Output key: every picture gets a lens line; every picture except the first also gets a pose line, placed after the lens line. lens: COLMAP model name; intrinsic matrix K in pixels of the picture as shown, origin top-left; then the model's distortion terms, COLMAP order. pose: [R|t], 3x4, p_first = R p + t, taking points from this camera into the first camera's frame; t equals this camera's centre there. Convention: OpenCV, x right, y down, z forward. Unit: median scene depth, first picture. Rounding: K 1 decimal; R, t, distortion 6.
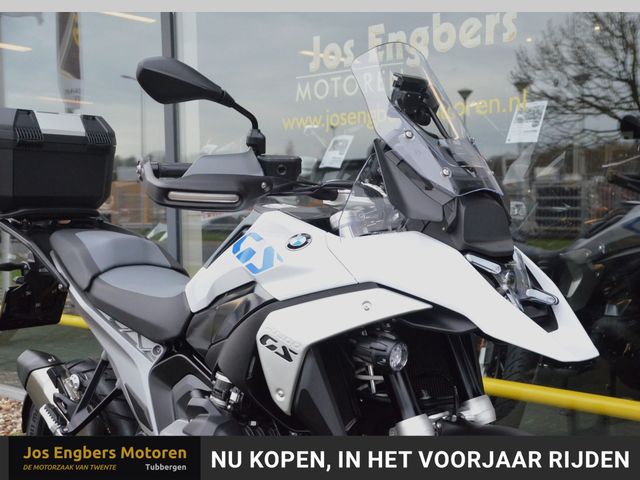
lens RADIAL K [[825.8, 0, 320.0], [0, 825.8, 240.0], [0, 0, 1]] dist [0.027102, 0.091243]
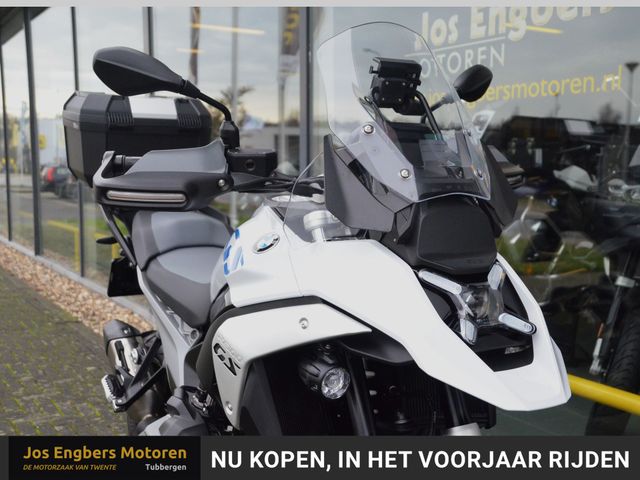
lens RADIAL K [[760.7, 0, 320.0], [0, 760.7, 240.0], [0, 0, 1]] dist [-0.018487, -0.010119]
pose [[0.965022, 0.038533, -0.259322, 0.248950], [-0.025410, 0.998230, 0.053771, -0.048468], [0.260935, -0.045301, 0.964293, 0.190362]]
